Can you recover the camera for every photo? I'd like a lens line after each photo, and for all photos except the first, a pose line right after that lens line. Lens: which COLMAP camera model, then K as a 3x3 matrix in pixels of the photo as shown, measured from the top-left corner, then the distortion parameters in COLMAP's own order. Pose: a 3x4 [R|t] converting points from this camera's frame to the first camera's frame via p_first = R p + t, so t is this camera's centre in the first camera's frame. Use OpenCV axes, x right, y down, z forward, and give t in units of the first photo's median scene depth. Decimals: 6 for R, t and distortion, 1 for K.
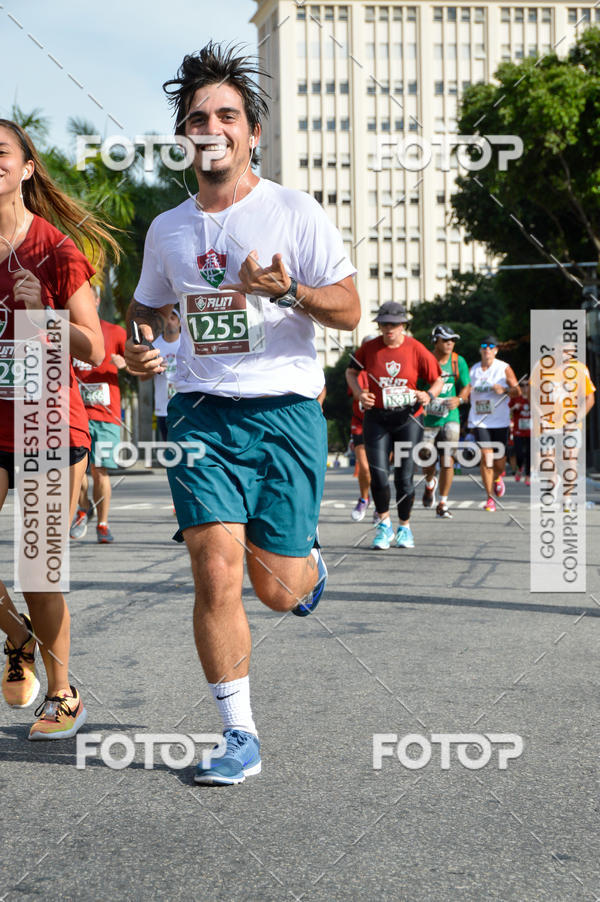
lens RADIAL K [[3476.2, 0, 290.6], [0, 3476.2, 408.7], [0, 0, 1]] dist [0.258842, 0.781977]
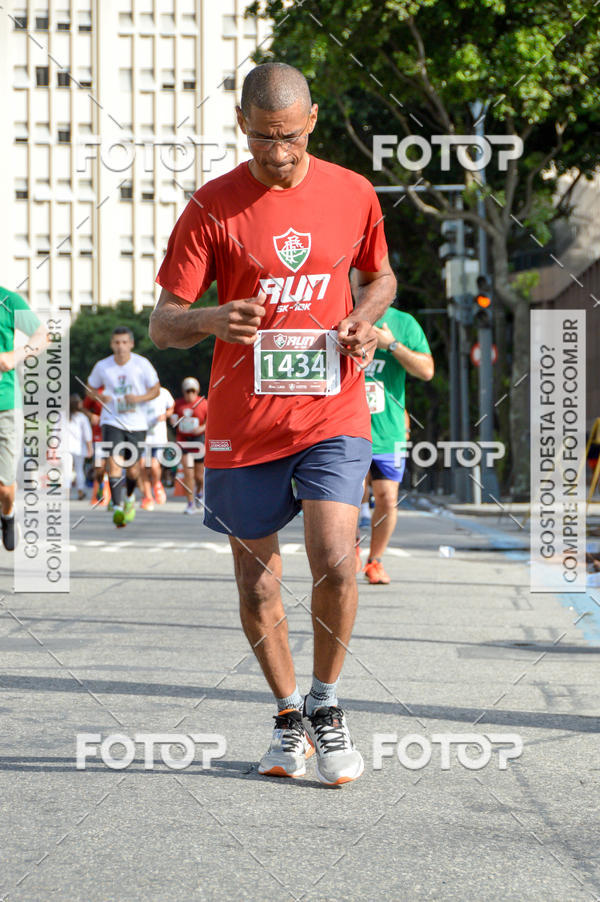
lens RADIAL K [[4543.5, 0, 345.0], [0, 4543.5, 400.2], [0, 0, 1]] dist [0.292691, -3.023091]
pose [[0.997001, 0.015857, 0.075742, 0.000771], [-0.015699, 0.999873, -0.002682, 0.001520], [-0.075775, 0.001485, 0.997124, 0.140217]]
